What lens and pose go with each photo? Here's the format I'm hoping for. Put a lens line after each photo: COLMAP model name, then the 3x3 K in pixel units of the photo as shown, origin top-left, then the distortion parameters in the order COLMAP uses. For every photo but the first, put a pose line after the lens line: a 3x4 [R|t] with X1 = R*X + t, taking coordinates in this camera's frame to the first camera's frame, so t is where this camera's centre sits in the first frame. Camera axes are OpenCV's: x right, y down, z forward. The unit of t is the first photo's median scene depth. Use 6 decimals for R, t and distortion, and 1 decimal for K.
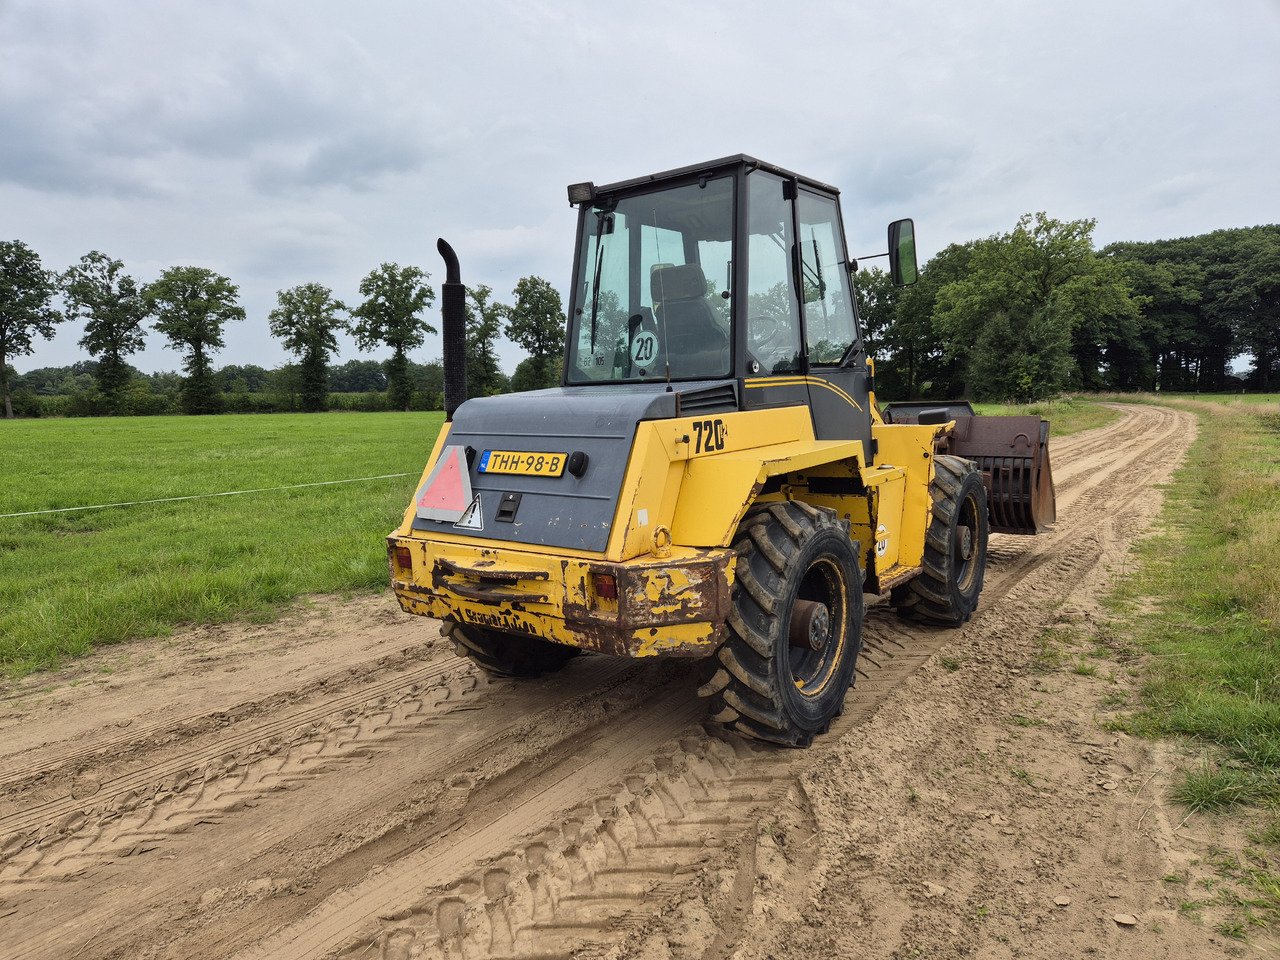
lens RADIAL K [[884.1, 0, 640.3], [0, 884.1, 485.0], [0, 0, 1]] dist [0.045301, -0.034007]
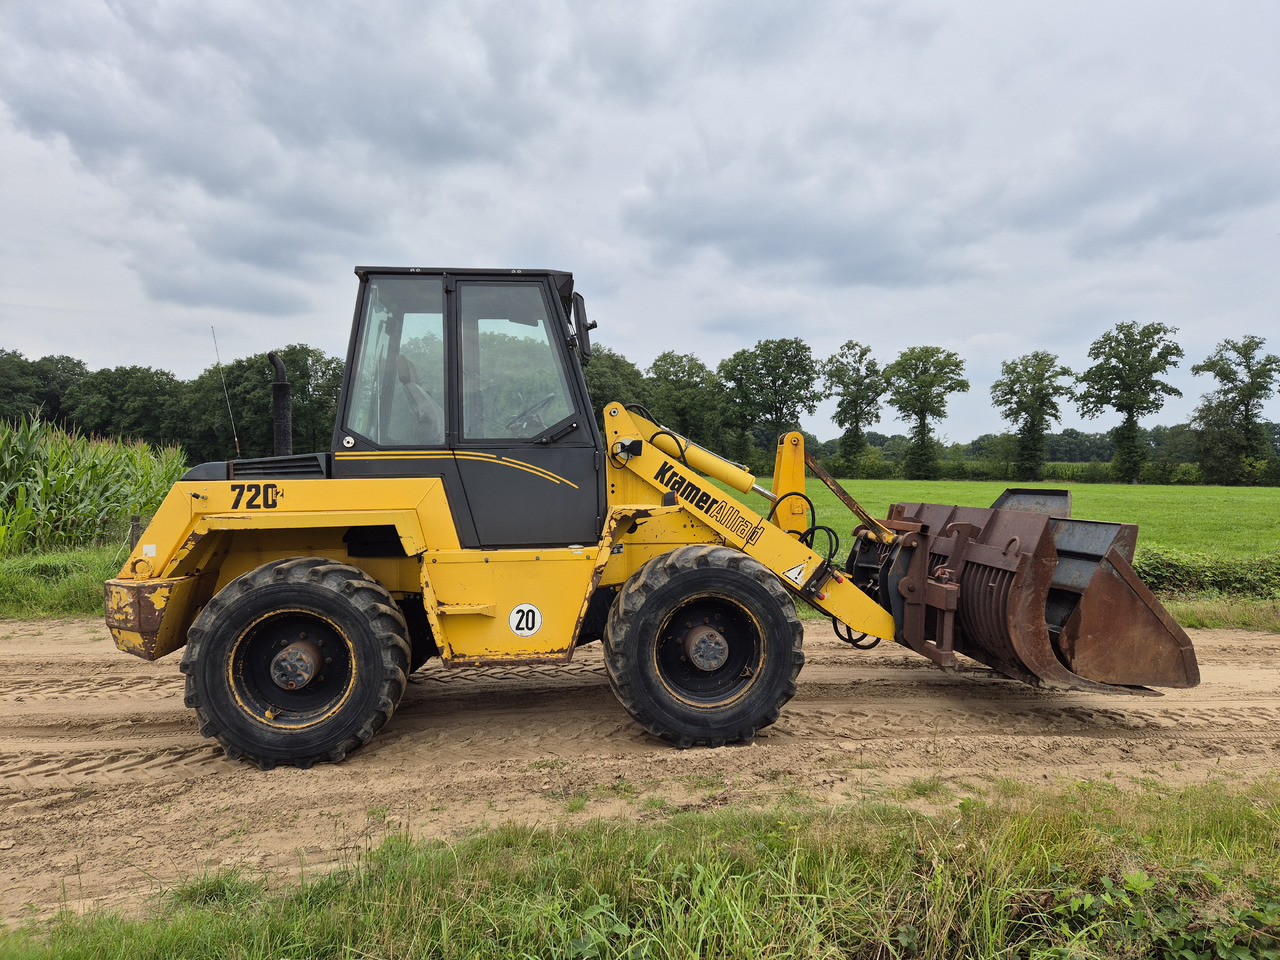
lens RADIAL K [[884.1, 0, 640.3], [0, 884.1, 485.0], [0, 0, 1]] dist [0.045301, -0.034007]
pose [[0.640319, 0.038550, -0.767141, 0.112781], [-0.096563, 0.994856, -0.030607, -0.006900], [0.762015, 0.093676, 0.640748, 0.048457]]
